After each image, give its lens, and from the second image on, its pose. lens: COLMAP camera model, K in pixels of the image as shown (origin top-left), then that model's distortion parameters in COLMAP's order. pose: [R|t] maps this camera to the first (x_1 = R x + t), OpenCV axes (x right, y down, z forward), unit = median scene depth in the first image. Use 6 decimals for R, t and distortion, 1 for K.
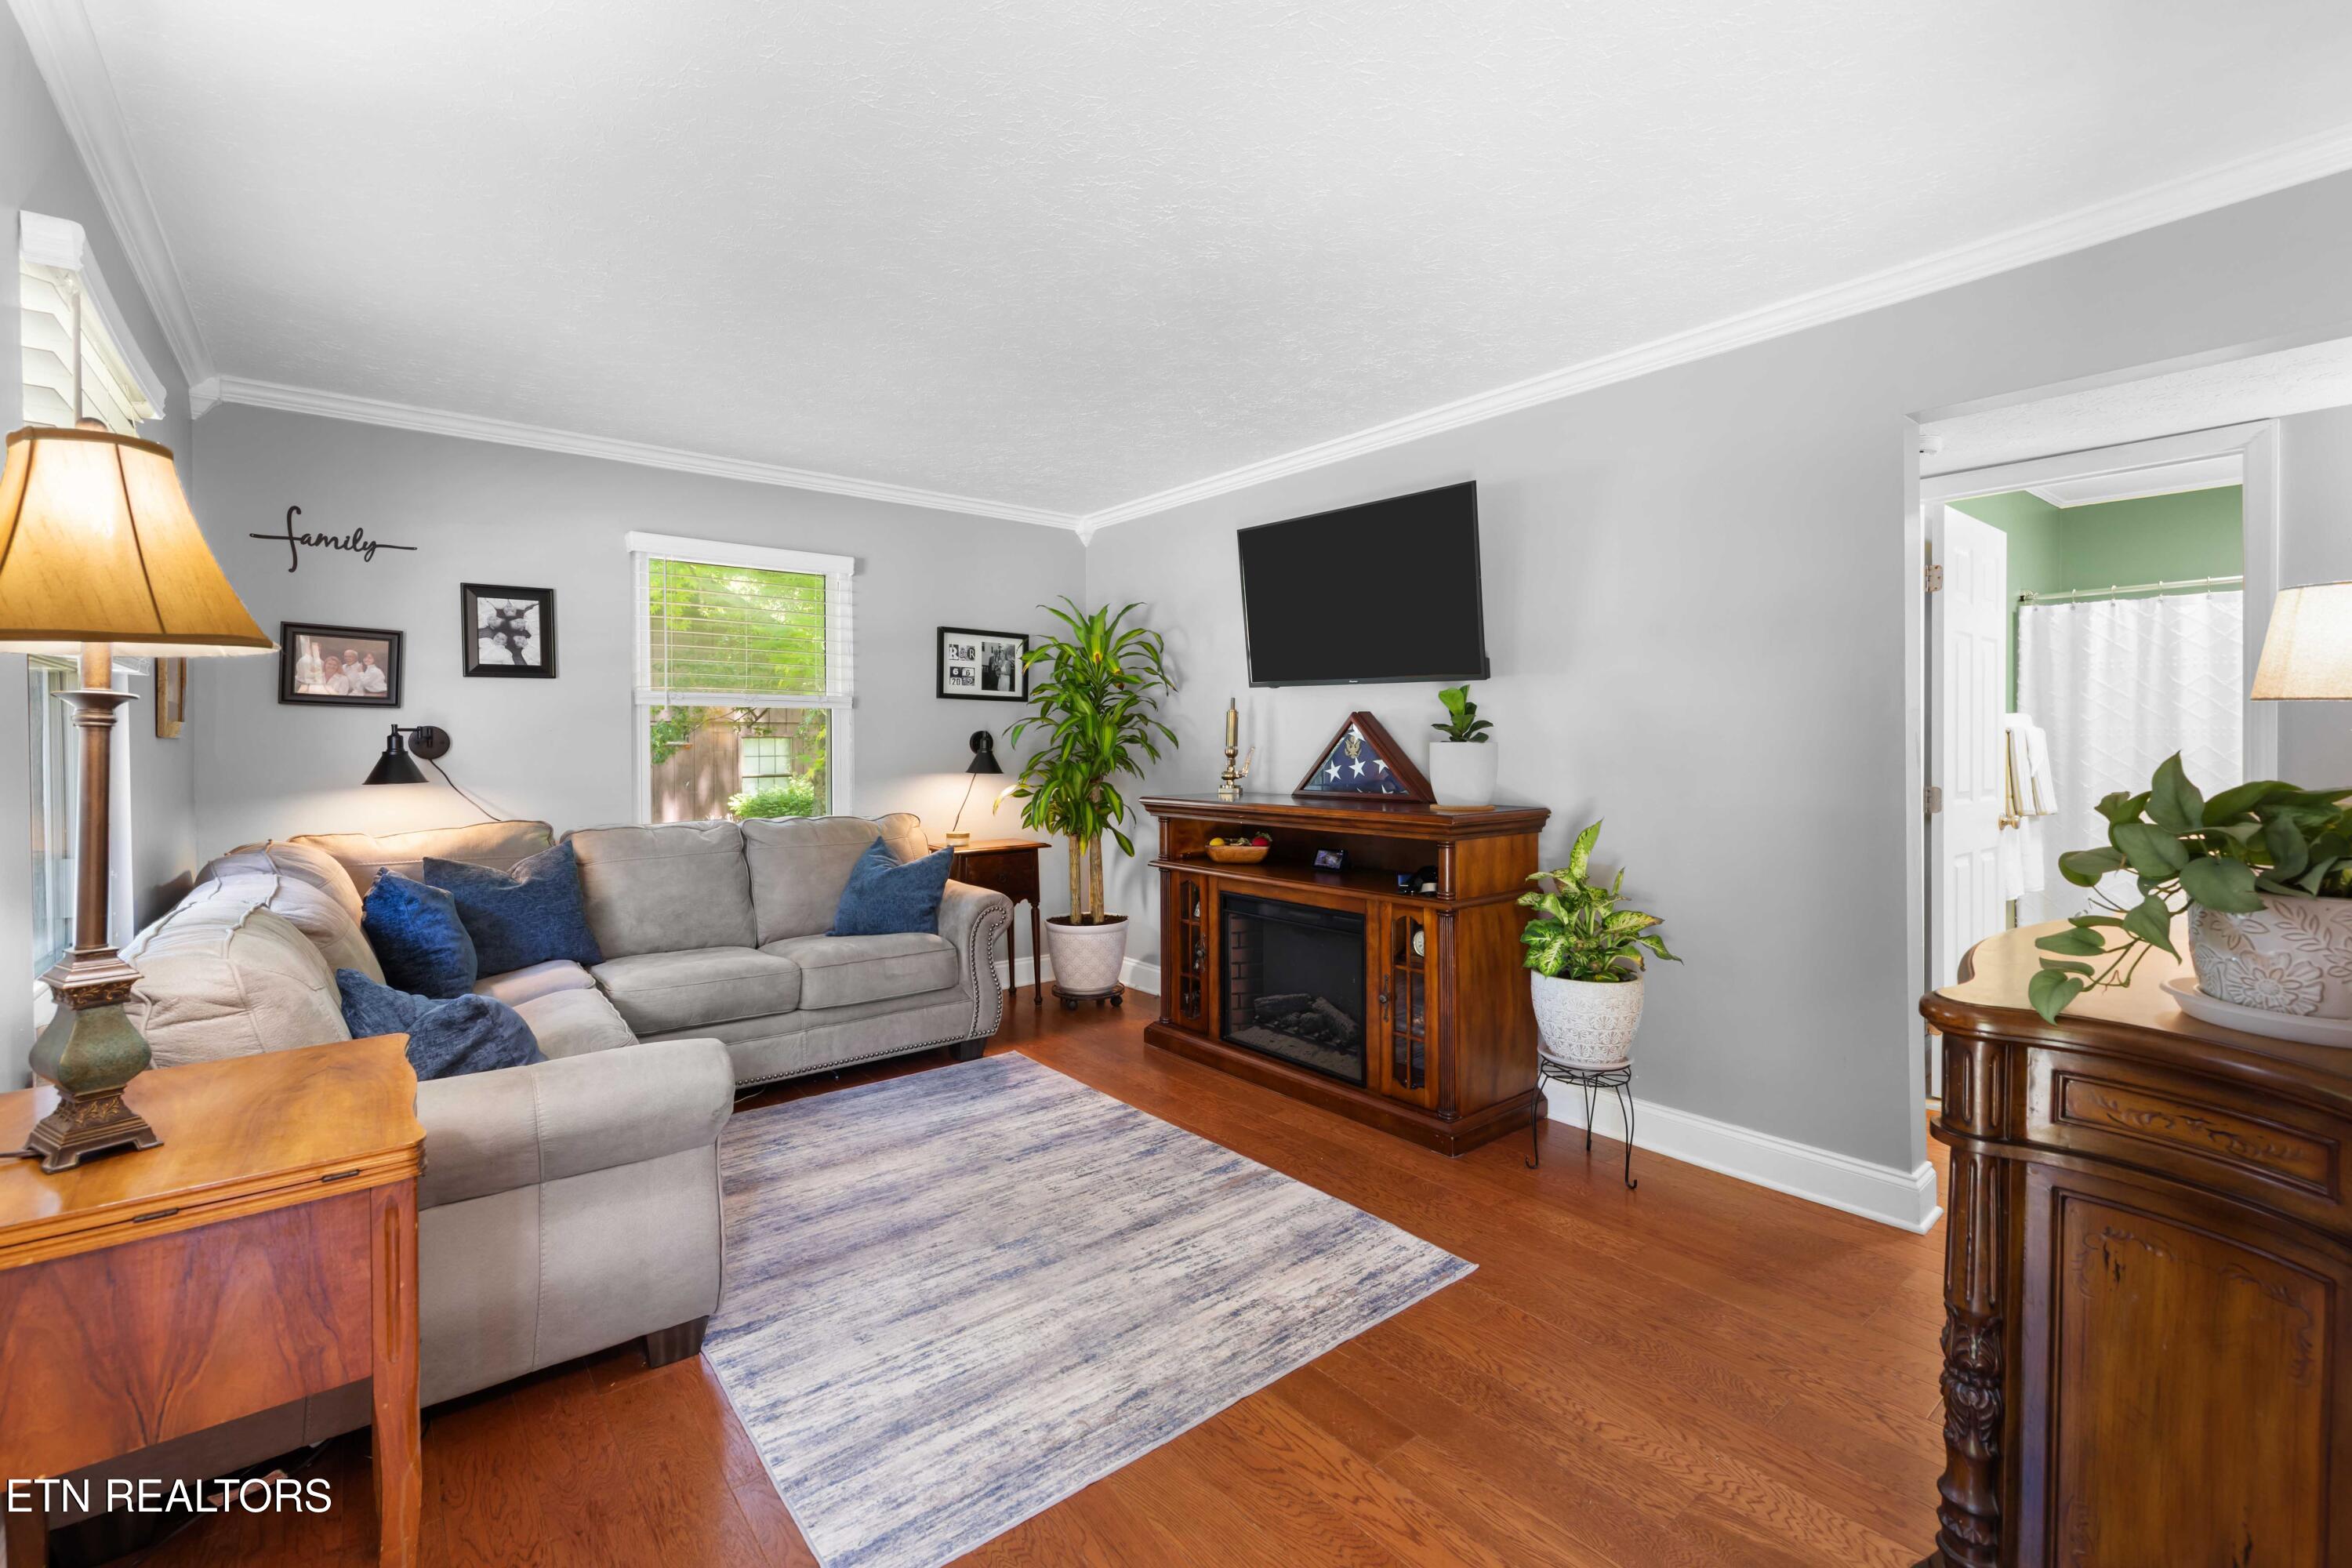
lens RADIAL K [[992.8, 0, 1165.3], [0, 992.8, 763.0], [0, 0, 1]] dist [0.001255, 0.000042]
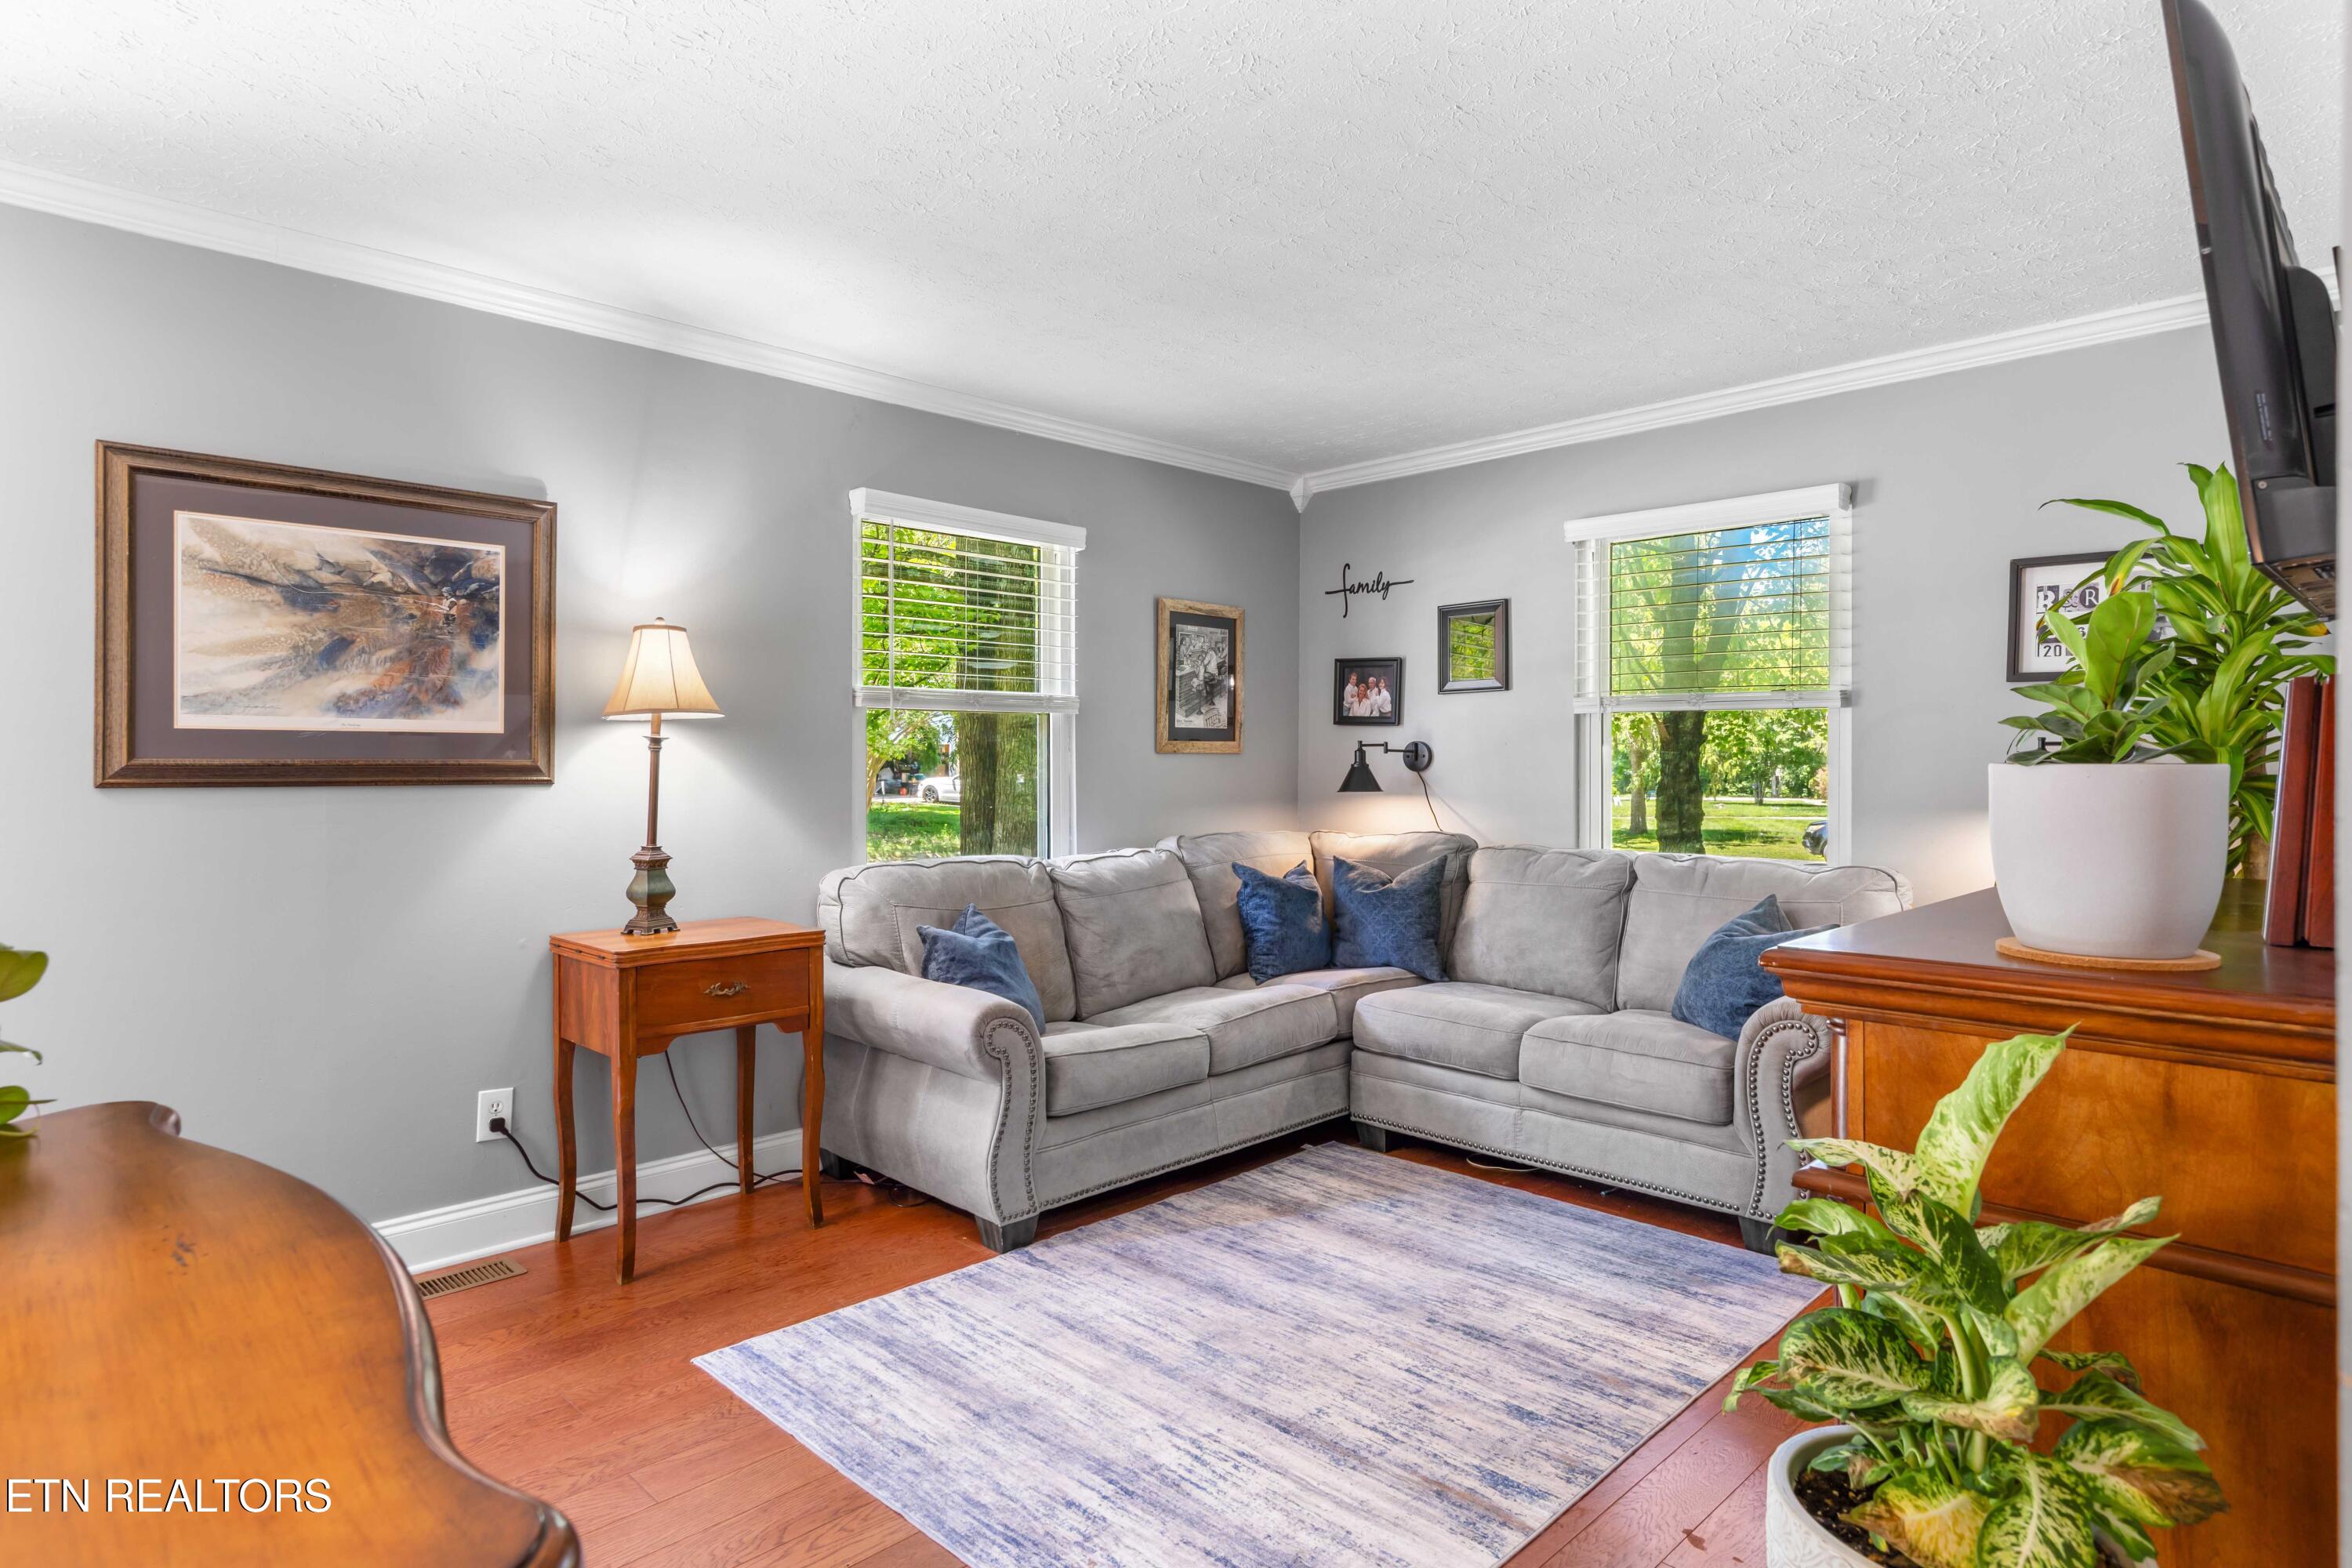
lens RADIAL K [[1269.2, 0, 1166.1], [0, 1269.2, 774.3], [0, 0, 1]] dist [0.010894, -0.000021]
pose [[0.123407, 0.016632, -0.992217, 0.720654], [-0.019755, 0.999703, 0.014301, -0.018064], [0.992160, 0.017837, 0.123698, 0.646736]]
